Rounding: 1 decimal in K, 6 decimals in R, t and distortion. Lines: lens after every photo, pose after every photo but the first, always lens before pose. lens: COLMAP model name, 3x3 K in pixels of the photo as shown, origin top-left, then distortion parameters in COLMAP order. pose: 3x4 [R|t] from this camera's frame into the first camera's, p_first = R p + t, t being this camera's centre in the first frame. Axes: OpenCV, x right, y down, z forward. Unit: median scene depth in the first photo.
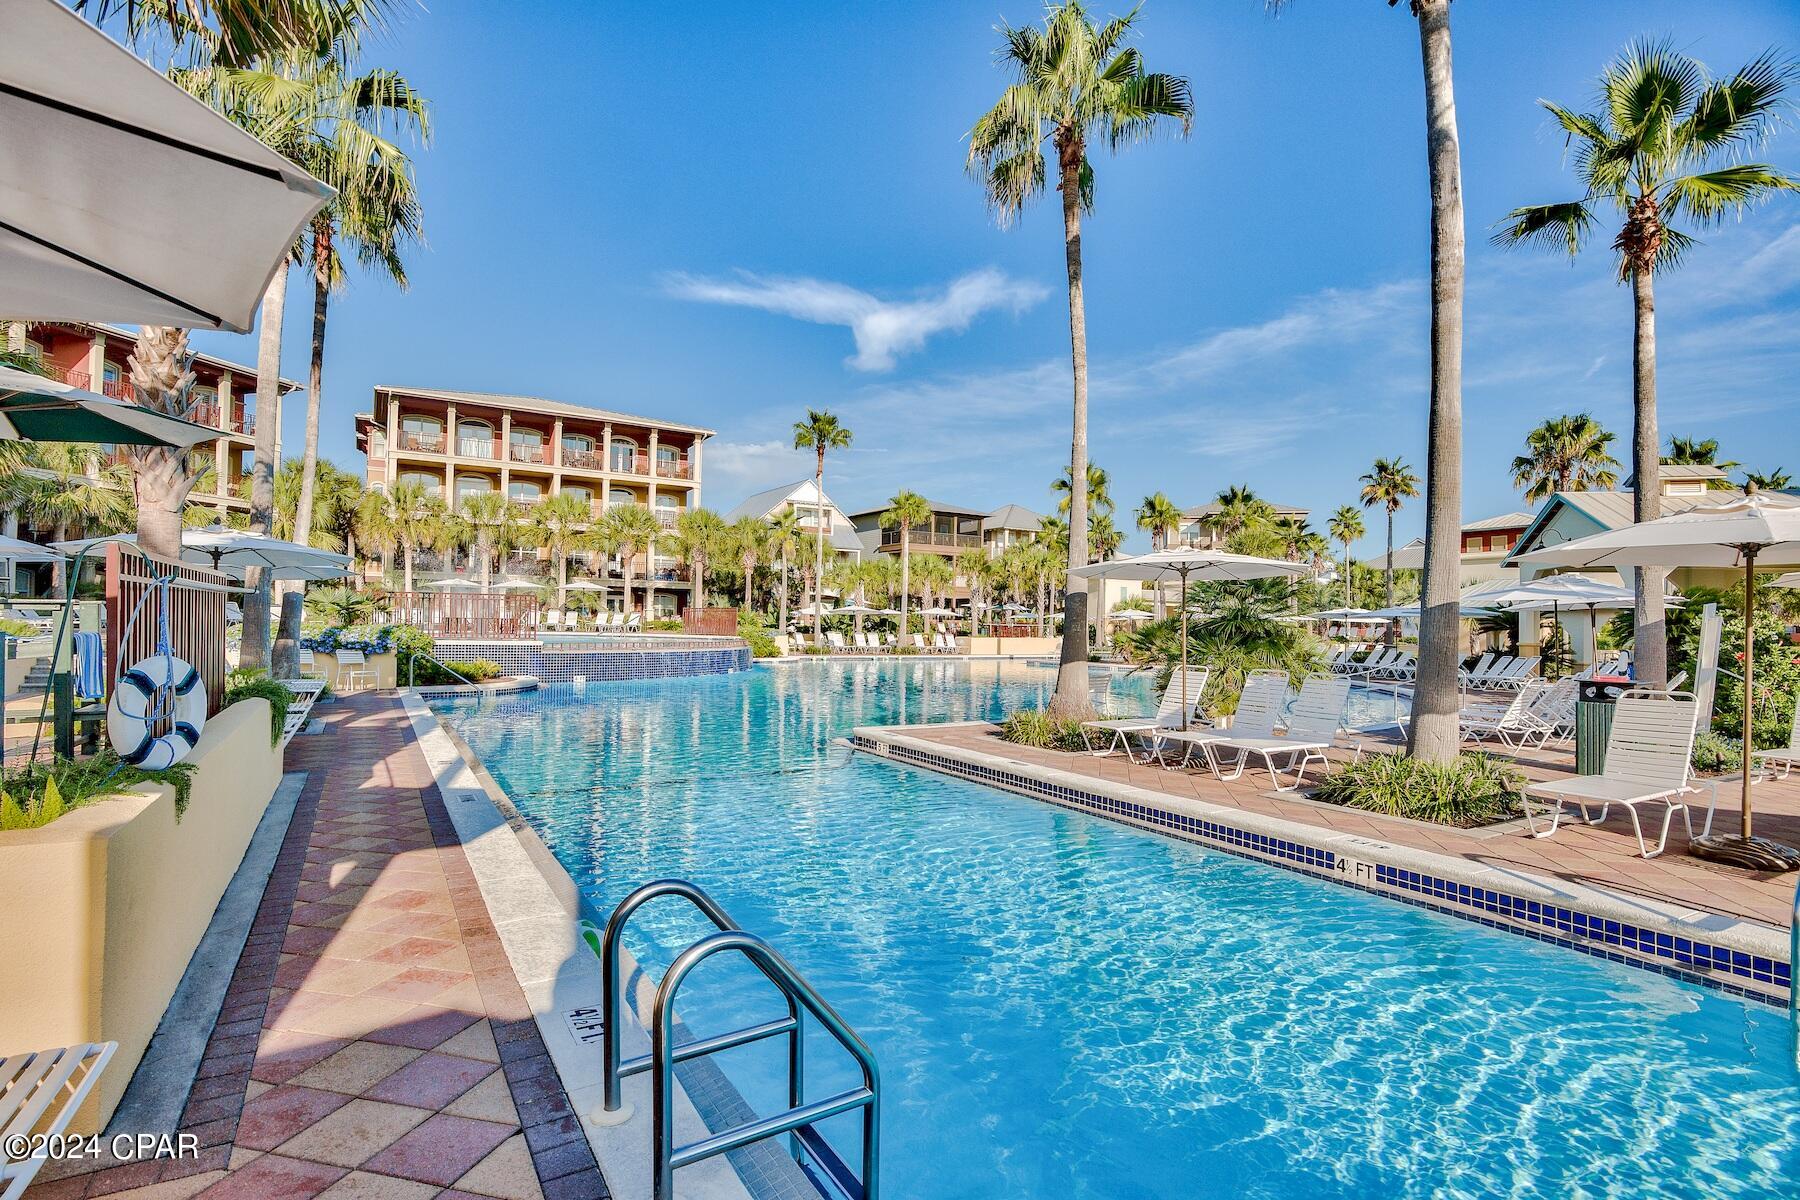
lens RADIAL K [[895.9, 0, 864.7], [0, 895.9, 603.2], [0, 0, 1]] dist [-0.003688, -0.000272]
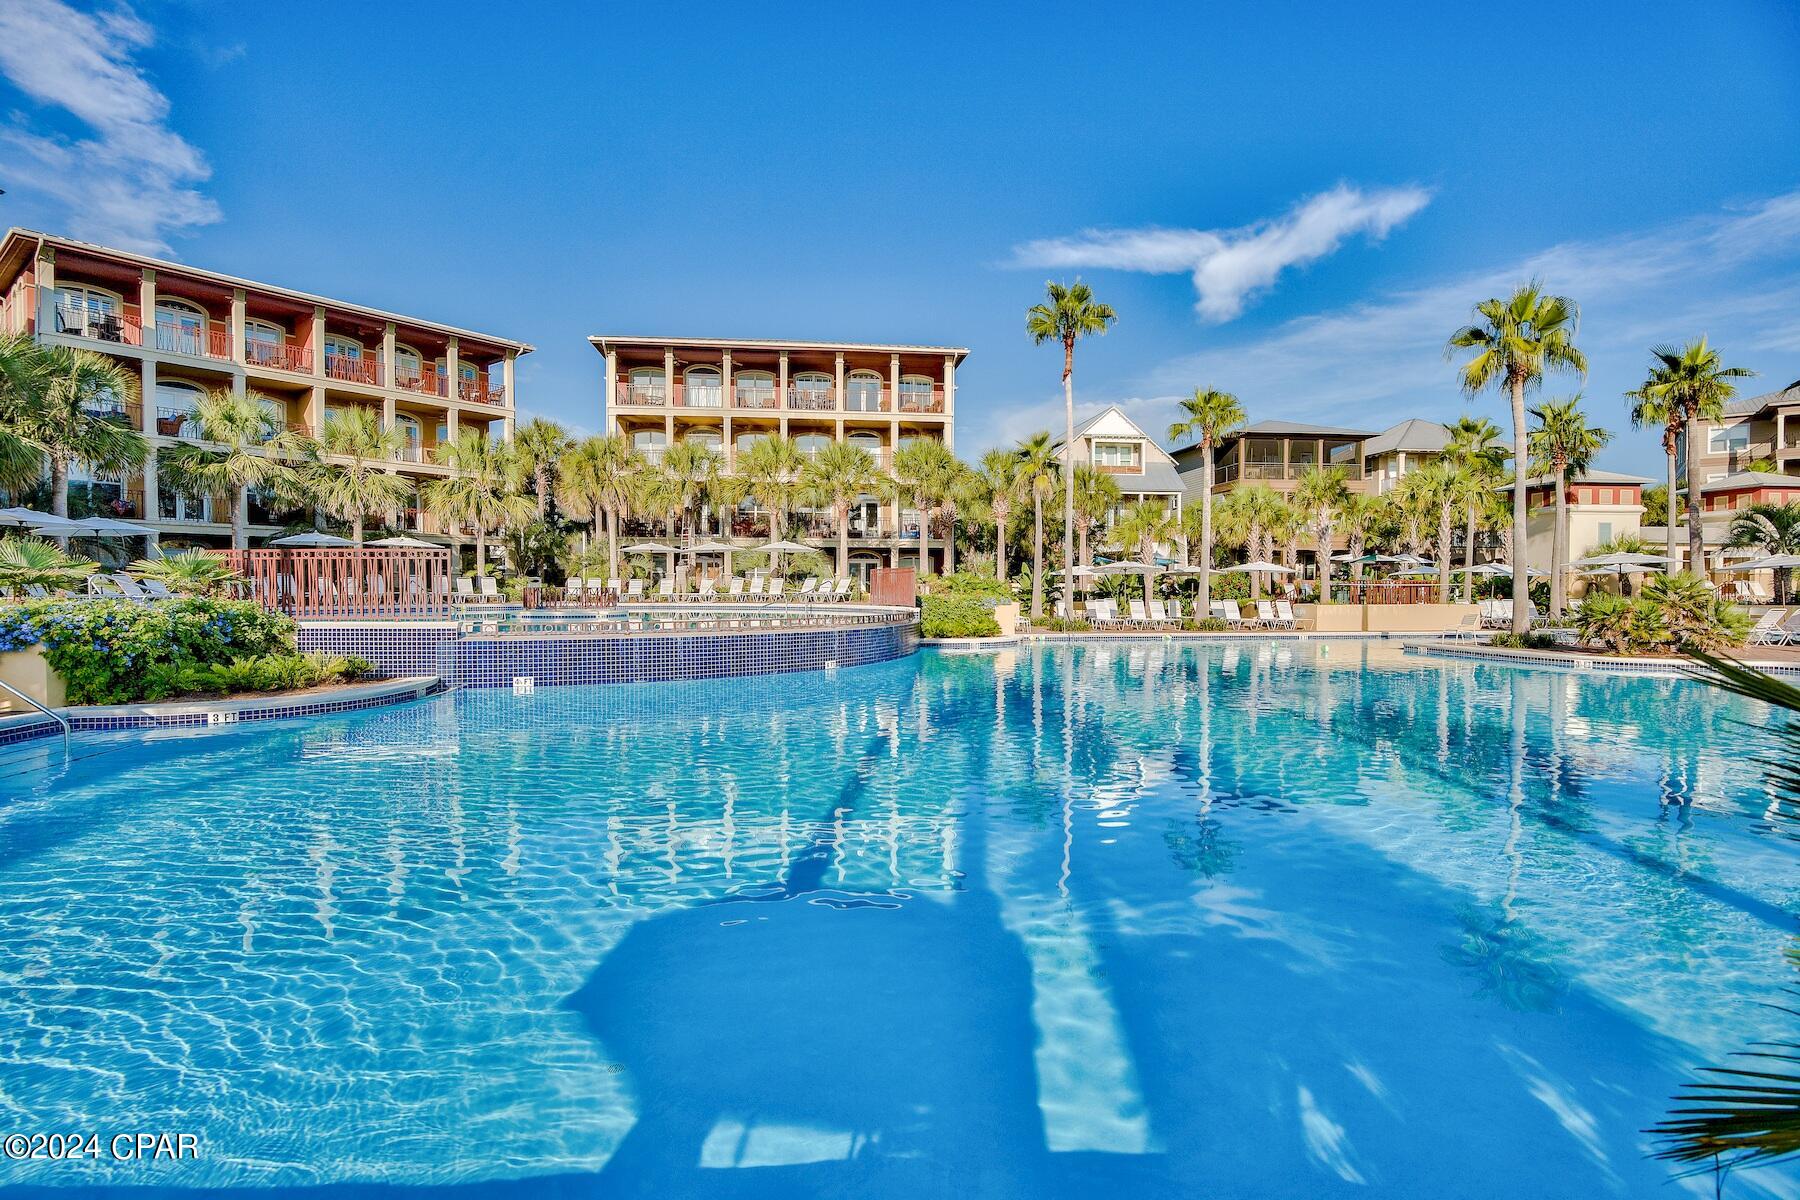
lens RADIAL K [[895.9, 0, 864.7], [0, 895.9, 603.2], [0, 0, 1]] dist [-0.003688, -0.000272]
pose [[0.917498, -0.010451, -0.397603, 0.067264], [0.024929, 0.999200, 0.031262, 0.007312], [0.396958, -0.038594, 0.917025, 0.238307]]
